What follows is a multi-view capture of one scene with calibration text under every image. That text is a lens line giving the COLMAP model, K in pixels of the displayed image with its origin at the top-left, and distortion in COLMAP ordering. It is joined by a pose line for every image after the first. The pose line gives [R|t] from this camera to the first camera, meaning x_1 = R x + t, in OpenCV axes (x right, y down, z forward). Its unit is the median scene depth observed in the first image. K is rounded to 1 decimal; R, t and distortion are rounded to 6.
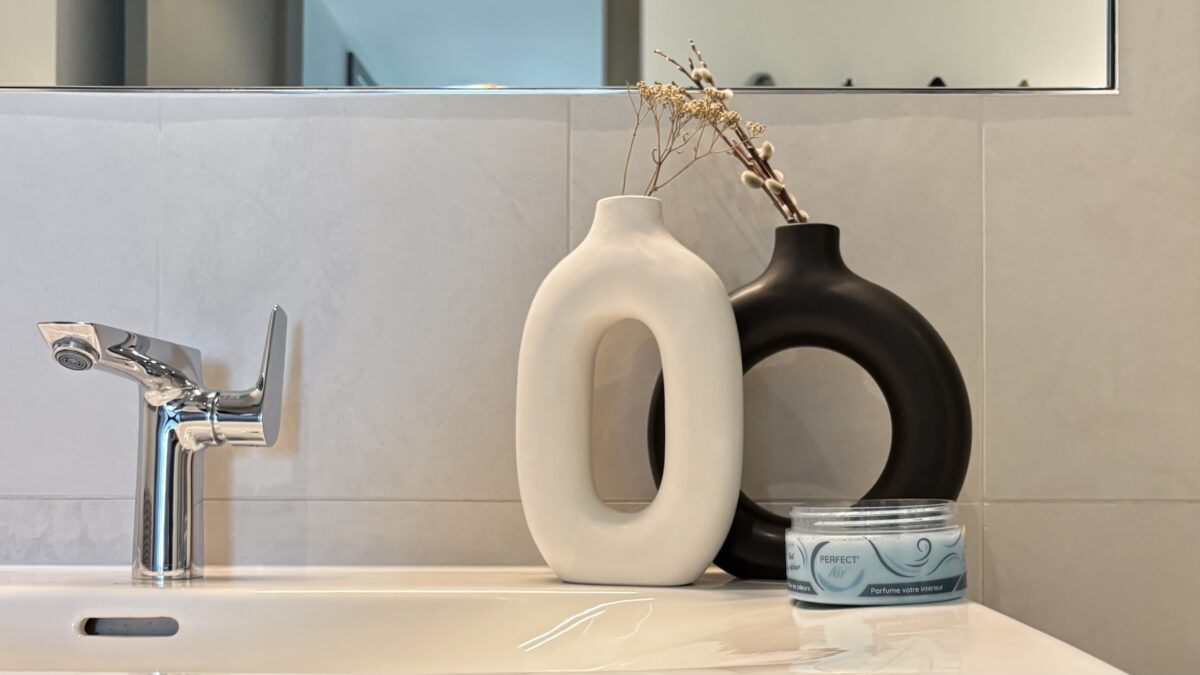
lens RADIAL K [[932.2, 0, 600.0], [0, 932.2, 337.5], [0, 0, 1]] dist [-0.006802, -0.002343]
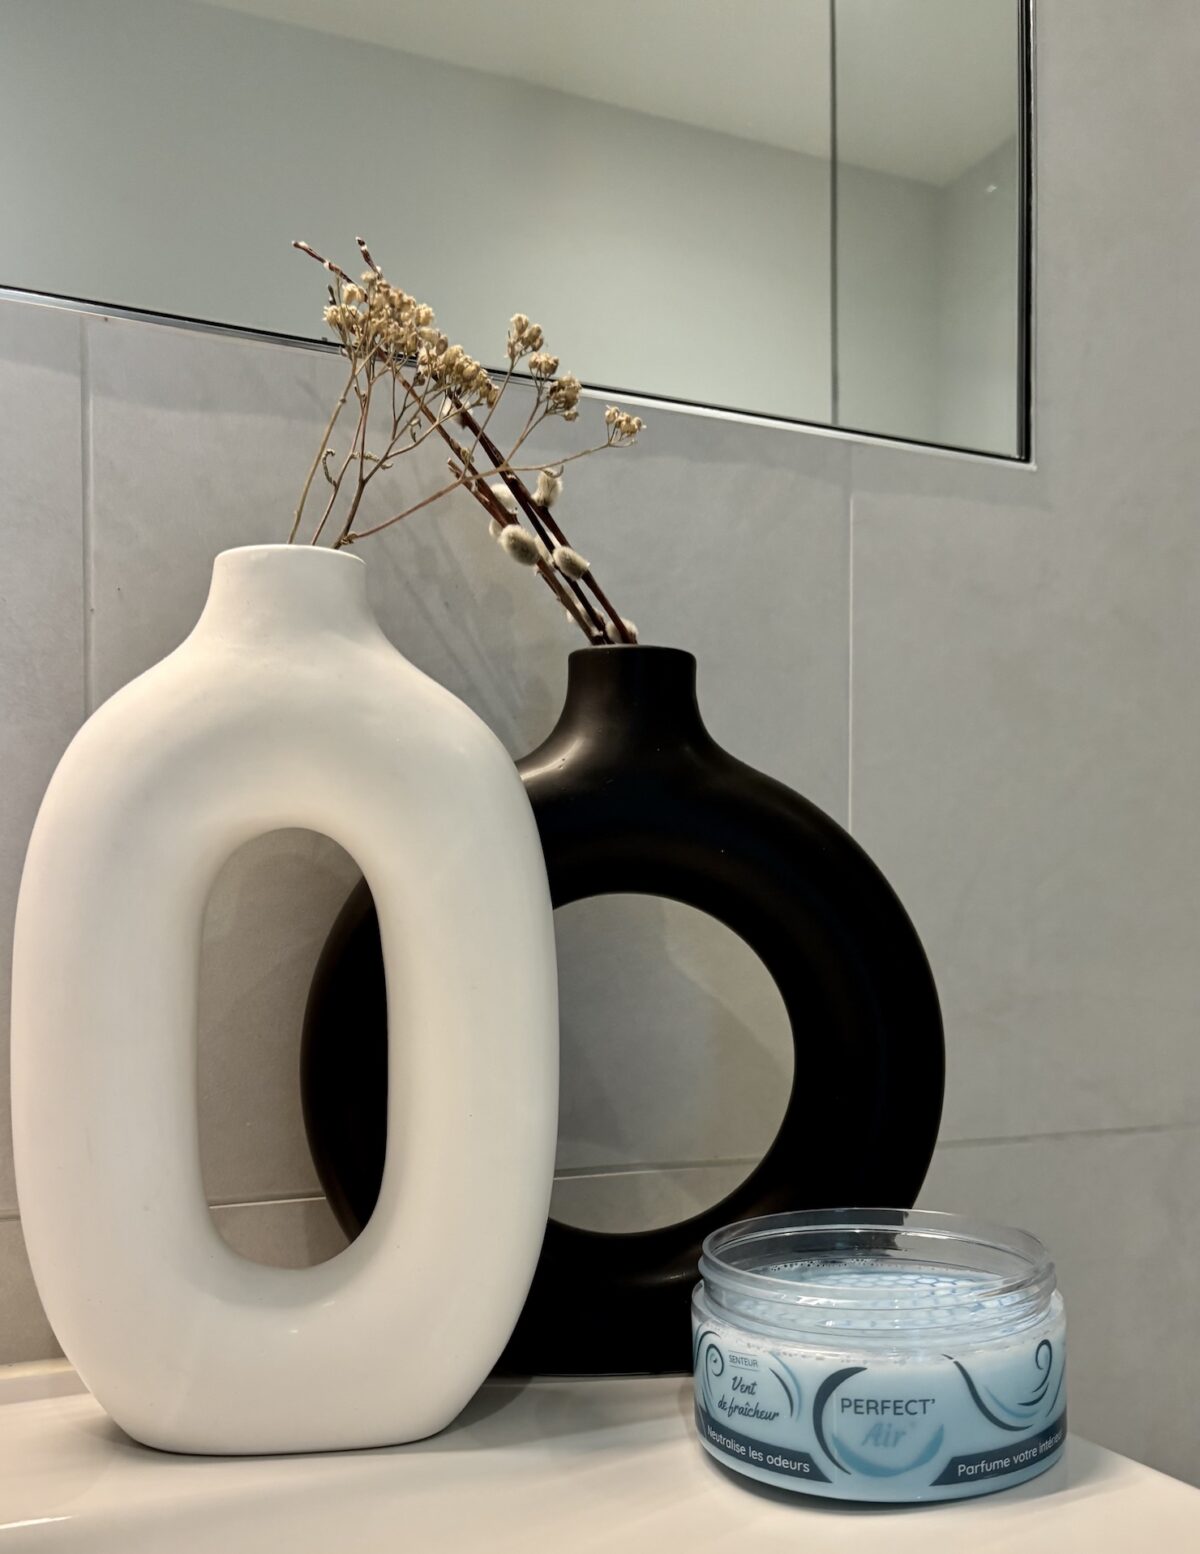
lens RADIAL K [[1414.9, 0, 599.1], [0, 1414.9, 928.0], [0, 0, 1]] dist [0.001134, -0.010233]
pose [[0.914841, 0.000361, 0.403814, -0.106422], [-0.031900, 0.996939, 0.071378, -0.026553], [-0.402553, -0.078181, 0.912052, 0.324311]]
